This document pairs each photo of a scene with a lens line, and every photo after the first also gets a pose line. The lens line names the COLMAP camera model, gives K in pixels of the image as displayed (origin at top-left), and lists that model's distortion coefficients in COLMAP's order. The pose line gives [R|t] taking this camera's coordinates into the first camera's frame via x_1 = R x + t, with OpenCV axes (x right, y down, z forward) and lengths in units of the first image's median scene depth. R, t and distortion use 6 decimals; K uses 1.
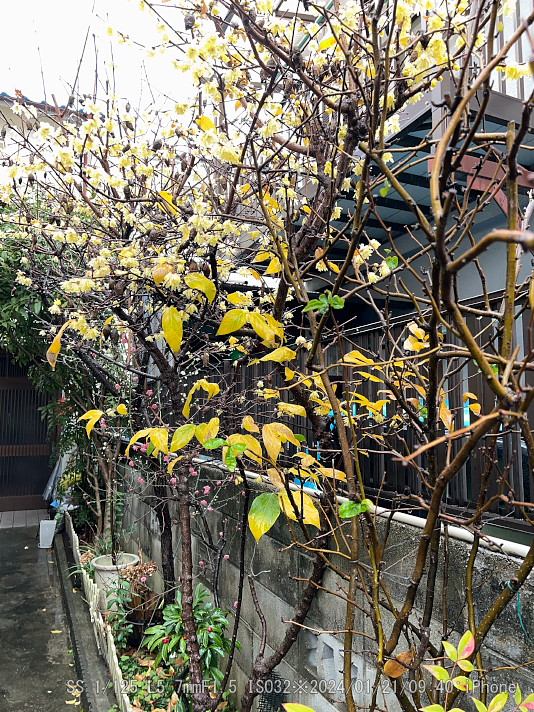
lens RADIAL K [[531.5, 0, 267.0], [0, 531.5, 356.0], [0, 0, 1]] dist [0.075721, -0.071650]
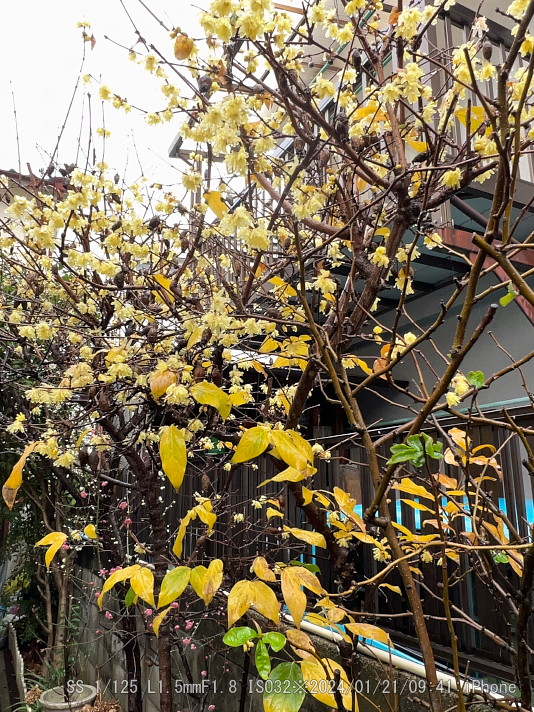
lens RADIAL K [[566.3, 0, 267.0], [0, 566.3, 356.0], [0, 0, 1]] dist [0.001432, 0.005279]
pose [[0.998620, 0.005858, 0.052199, -0.067297], [0.000961, 0.991560, -0.129647, -0.067024], [-0.052518, 0.129518, 0.990185, 0.139231]]
